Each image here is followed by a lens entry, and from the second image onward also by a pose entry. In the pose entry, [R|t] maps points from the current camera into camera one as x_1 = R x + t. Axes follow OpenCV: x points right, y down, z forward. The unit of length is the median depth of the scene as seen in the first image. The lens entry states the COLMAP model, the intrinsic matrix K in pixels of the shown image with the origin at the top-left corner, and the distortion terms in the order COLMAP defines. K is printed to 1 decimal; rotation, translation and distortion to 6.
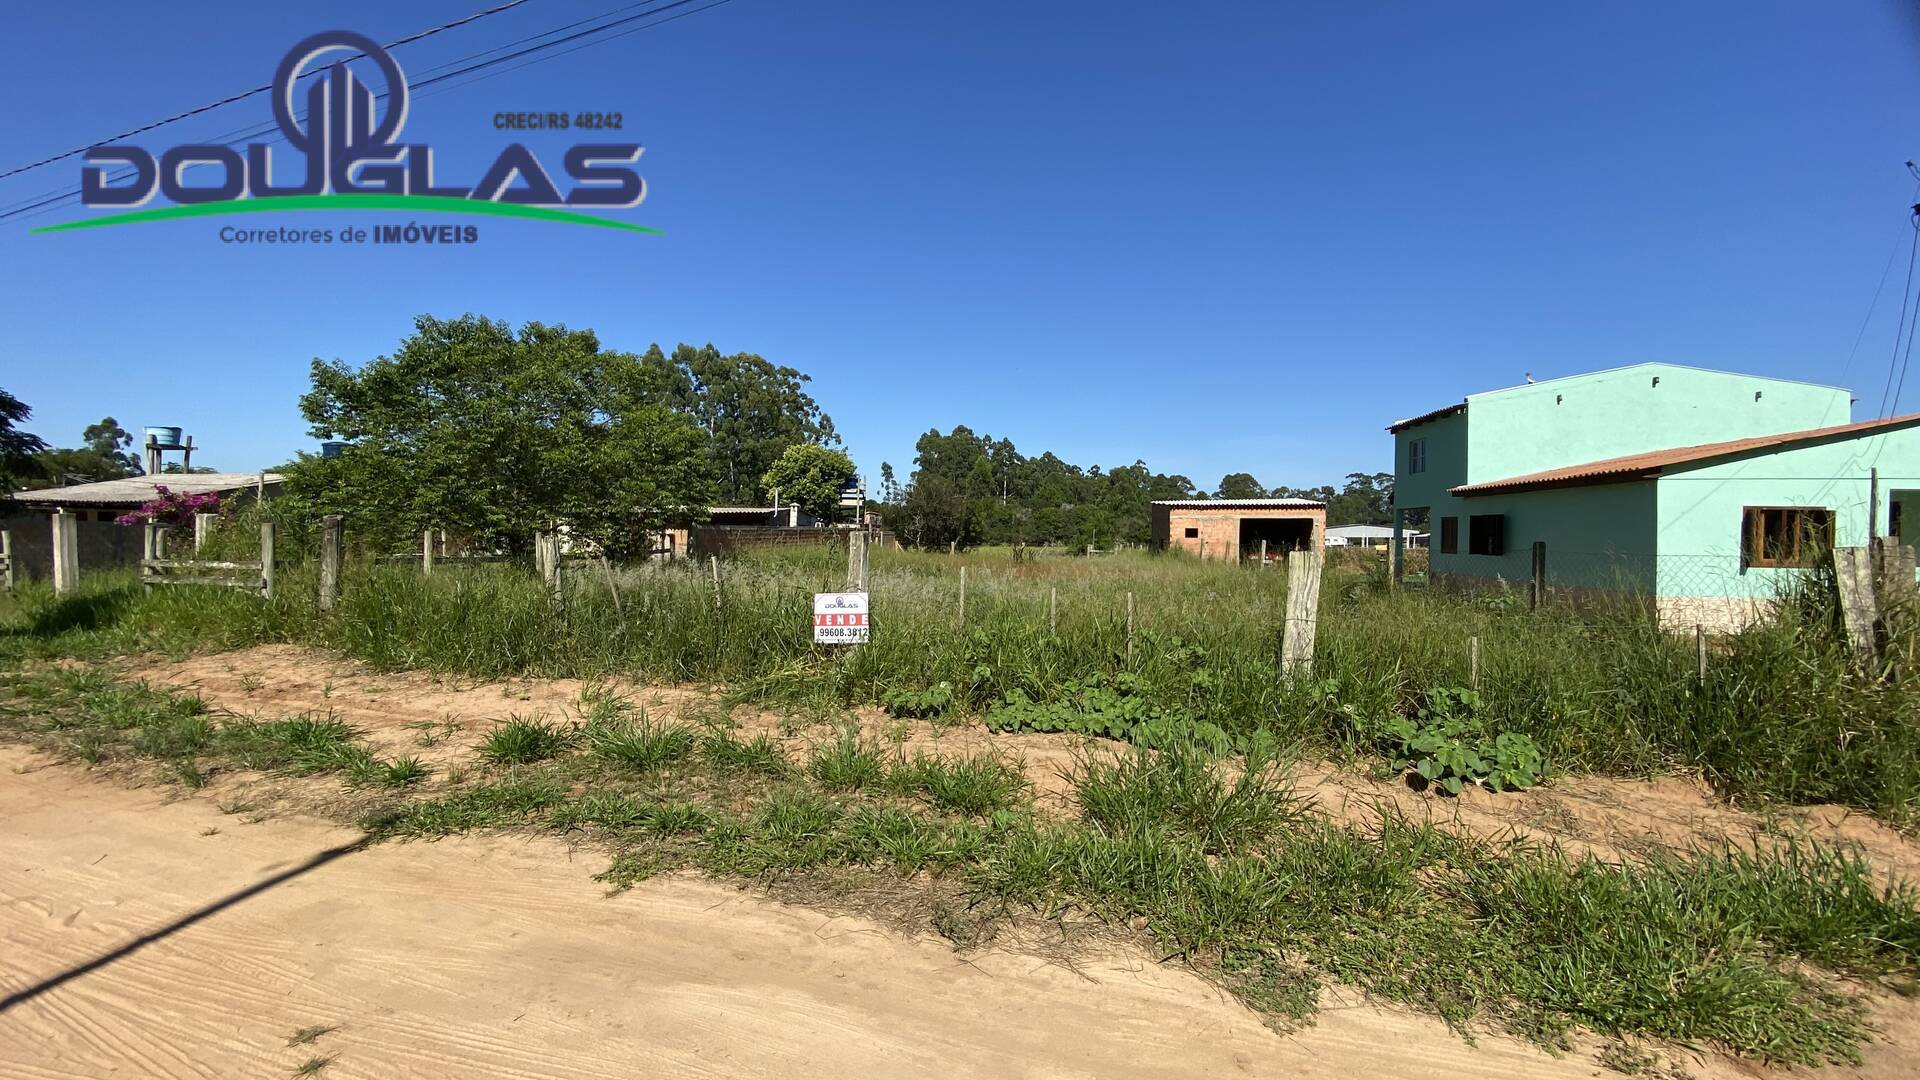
lens RADIAL K [[788.4, 0, 960.0], [0, 788.4, 540.0], [0, 0, 1]] dist [0.039783, -0.037343]
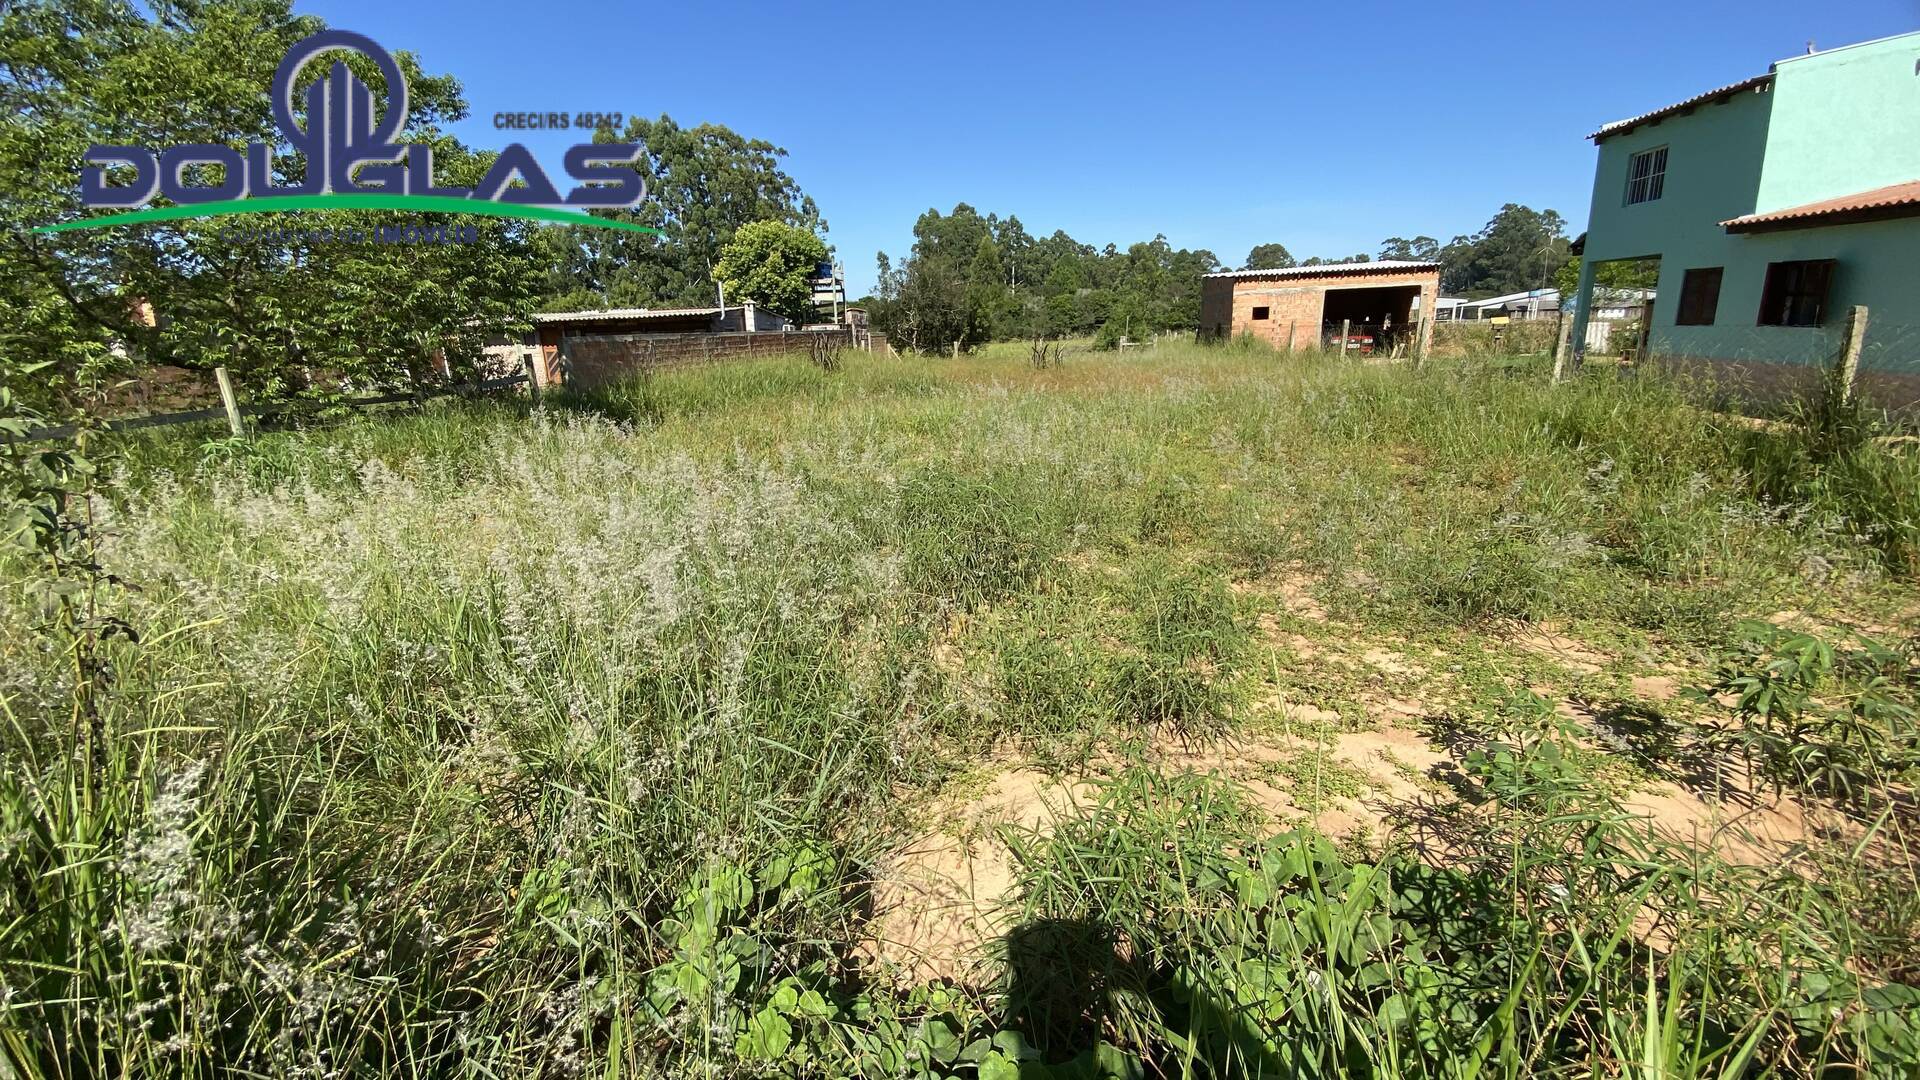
lens RADIAL K [[779.5, 0, 959.4], [0, 779.5, 564.2], [0, 0, 1]] dist [0.021588, -0.025946]
pose [[0.998696, -0.045063, -0.023976, 0.004755], [0.049975, 0.958845, 0.279499, -0.002228], [0.010394, -0.280333, 0.959847, 0.187354]]
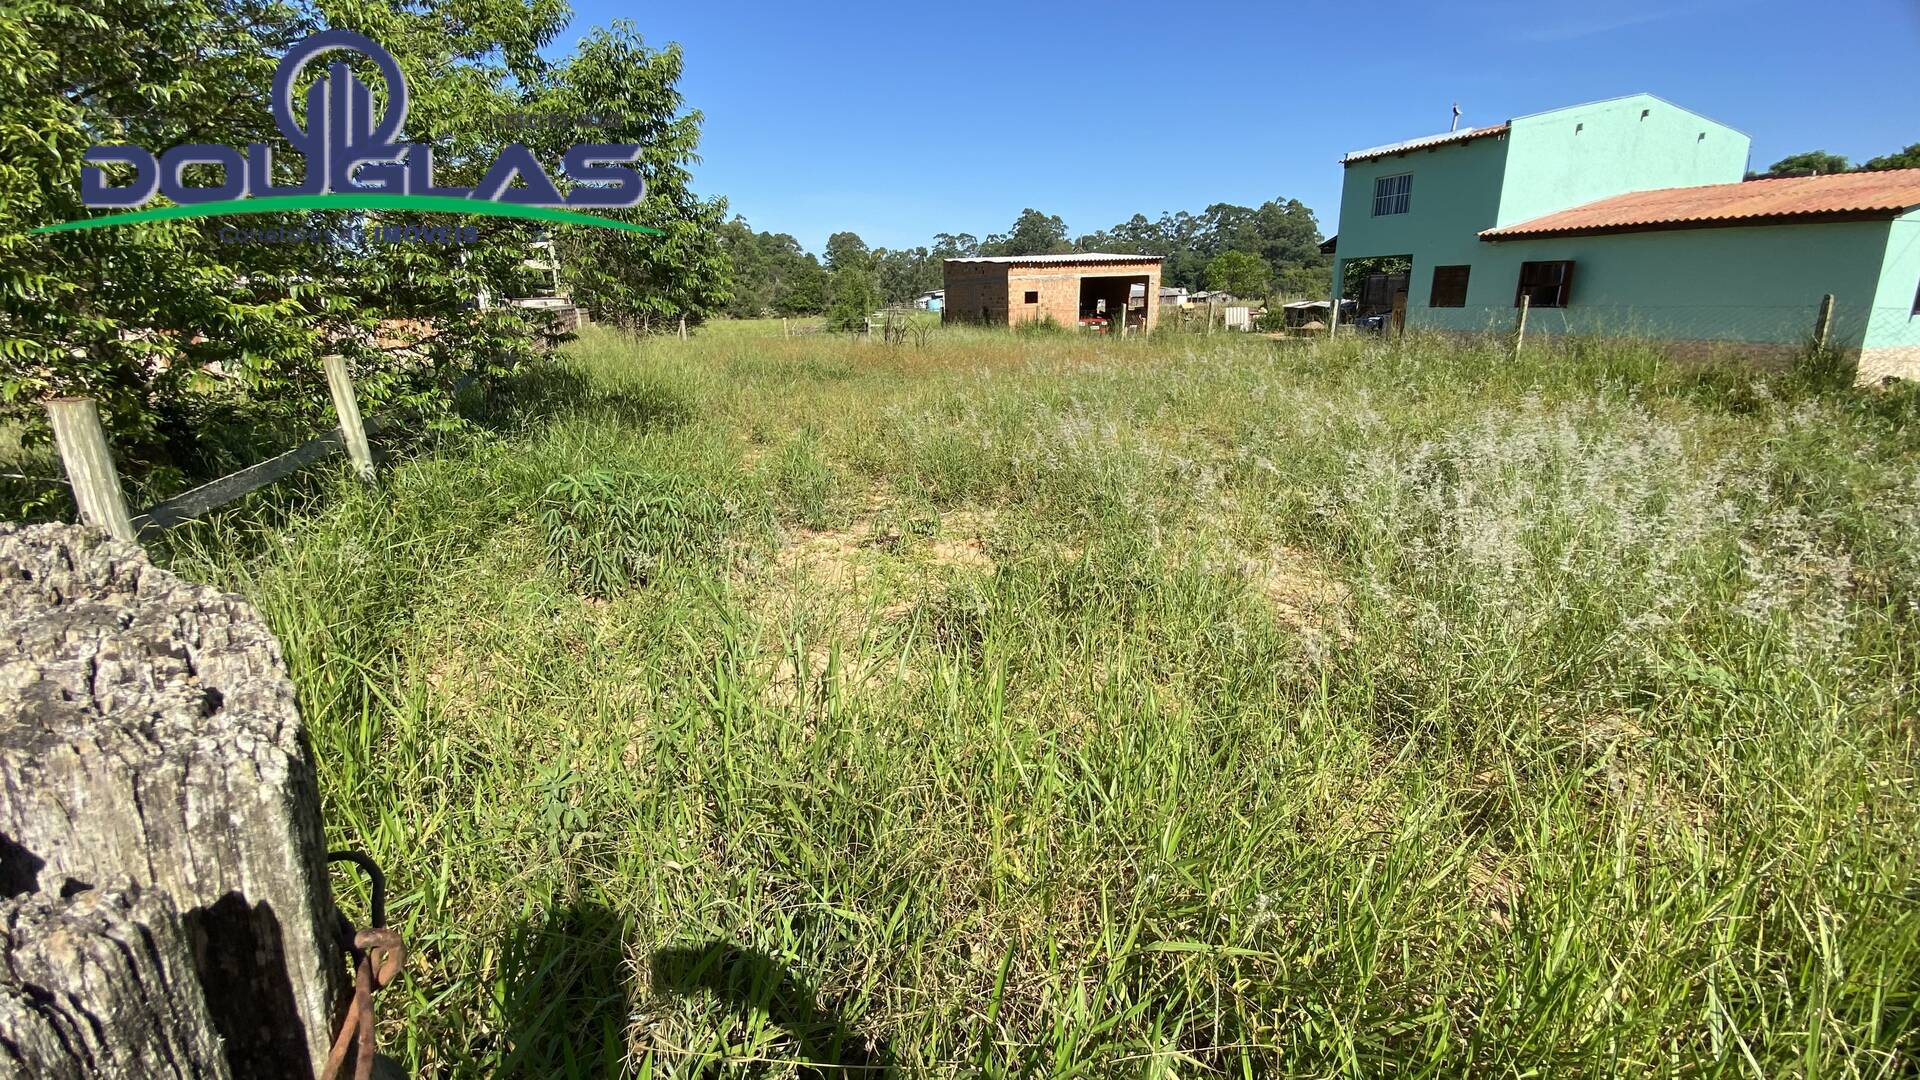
lens RADIAL K [[794.3, 0, 968.0], [0, 794.3, 521.2], [0, 0, 1]] dist [0.049476, -0.037563]
pose [[0.869830, -0.162900, 0.465682, -0.200089], [0.036724, 0.962675, 0.268159, -0.009366], [-0.491983, -0.216151, 0.843345, 0.259083]]
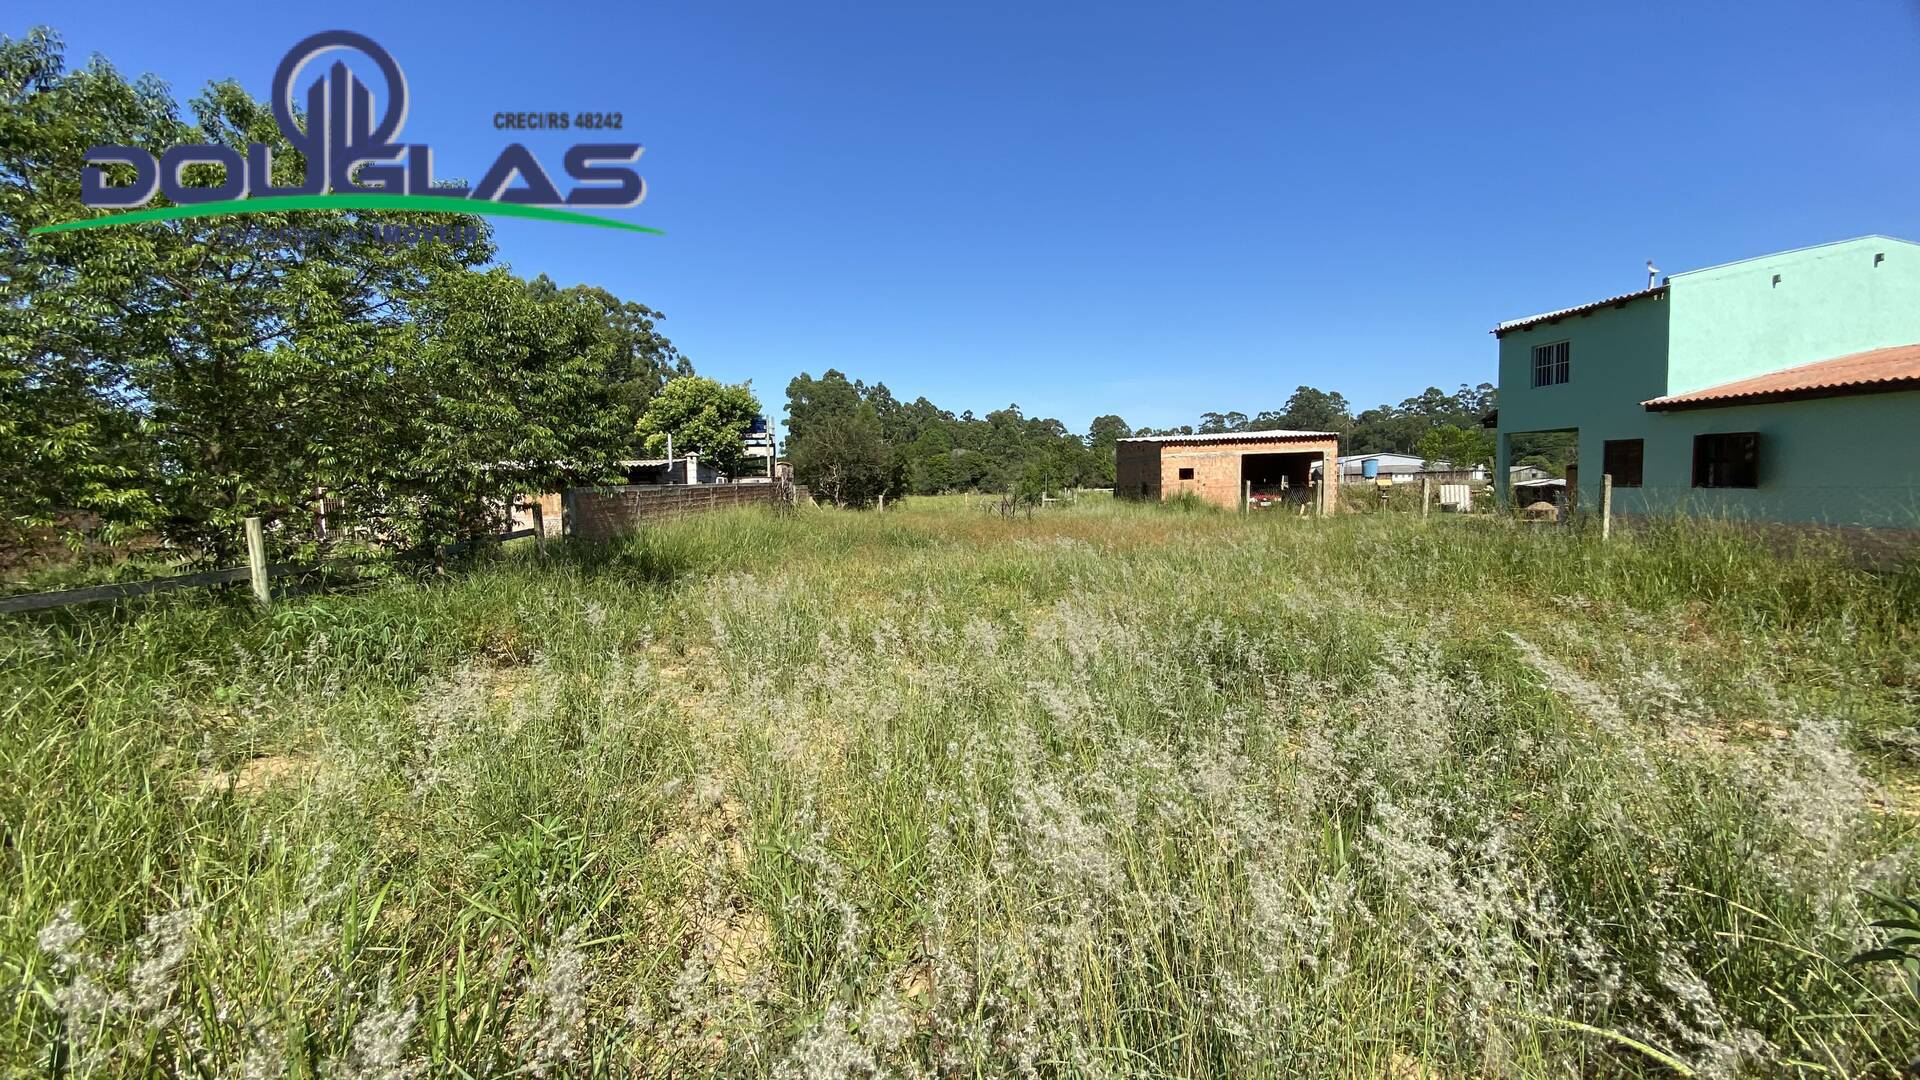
lens RADIAL K [[788.6, 0, 960.3], [0, 788.6, 531.2], [0, 0, 1]] dist [0.039856, -0.029553]
pose [[0.984843, -0.046379, 0.167132, -0.087070], [0.037256, 0.997661, 0.057316, -0.005356], [-0.169399, -0.050220, 0.984267, 0.205685]]
